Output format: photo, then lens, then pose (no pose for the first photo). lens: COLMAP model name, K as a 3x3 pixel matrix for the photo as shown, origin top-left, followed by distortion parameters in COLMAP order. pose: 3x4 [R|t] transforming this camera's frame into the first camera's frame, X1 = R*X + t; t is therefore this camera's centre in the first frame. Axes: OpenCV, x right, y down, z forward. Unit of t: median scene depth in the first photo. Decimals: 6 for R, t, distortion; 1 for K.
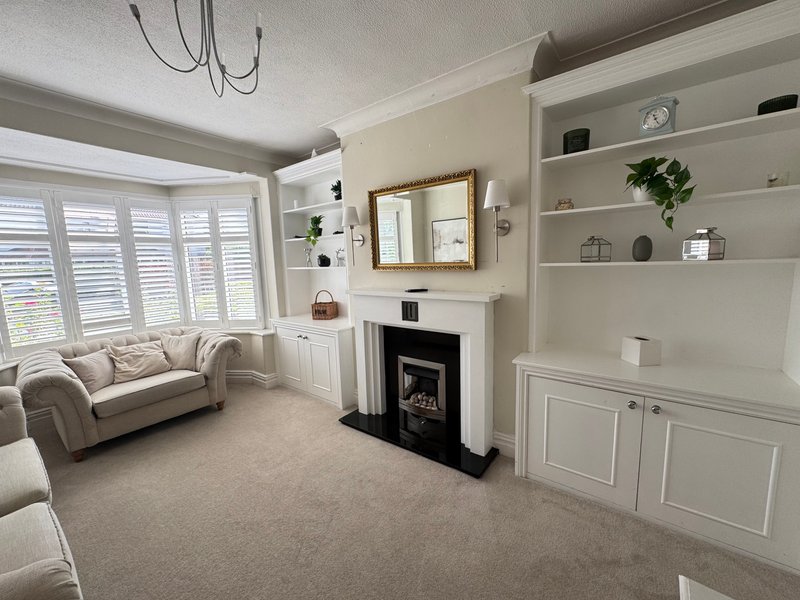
lens RADIAL K [[318.4, 0, 399.2], [0, 318.4, 297.2], [0, 0, 1]] dist [-0.006766, 0.000702]
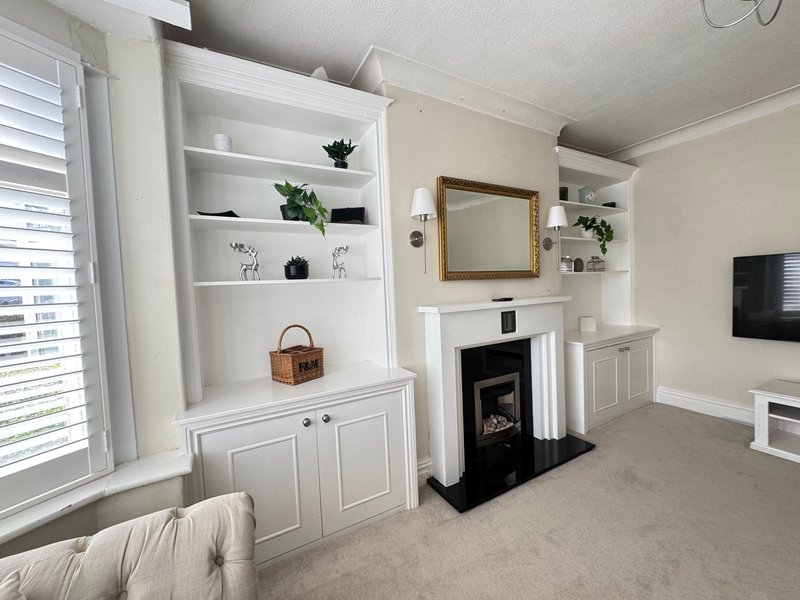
lens RADIAL K [[322.7, 0, 401.6], [0, 322.7, 297.9], [0, 0, 1]] dist [0.002198, 0.000106]
pose [[0.402113, -0.018020, 0.915413, -0.832902], [0.136706, 0.989781, -0.040567, -0.025833], [-0.905327, 0.141455, 0.400467, 0.795372]]
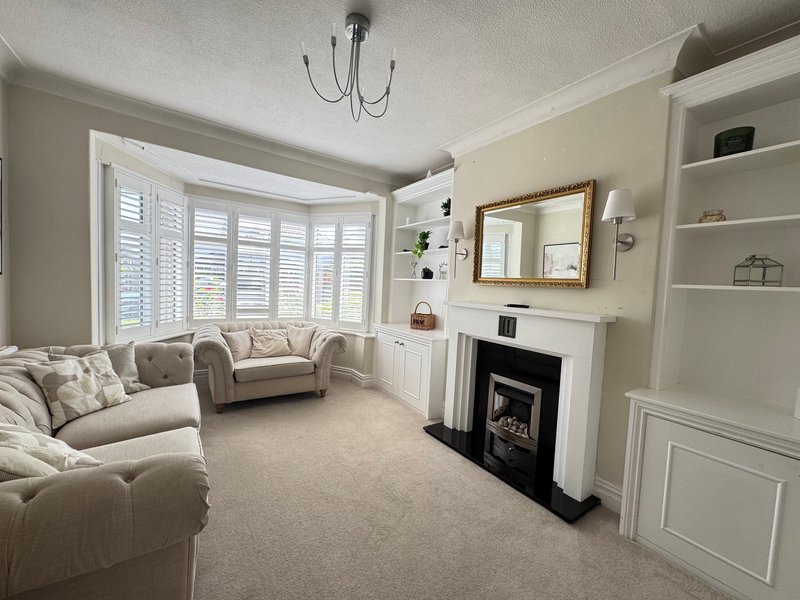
lens RADIAL K [[317.9, 0, 398.0], [0, 317.9, 297.4], [0, 0, 1]] dist [-0.006020, 0.001112]
pose [[0.943380, 0.093178, -0.318357, 0.017573], [-0.118517, 0.991069, -0.061130, 0.048384], [0.309818, 0.095399, 0.945998, -0.017326]]
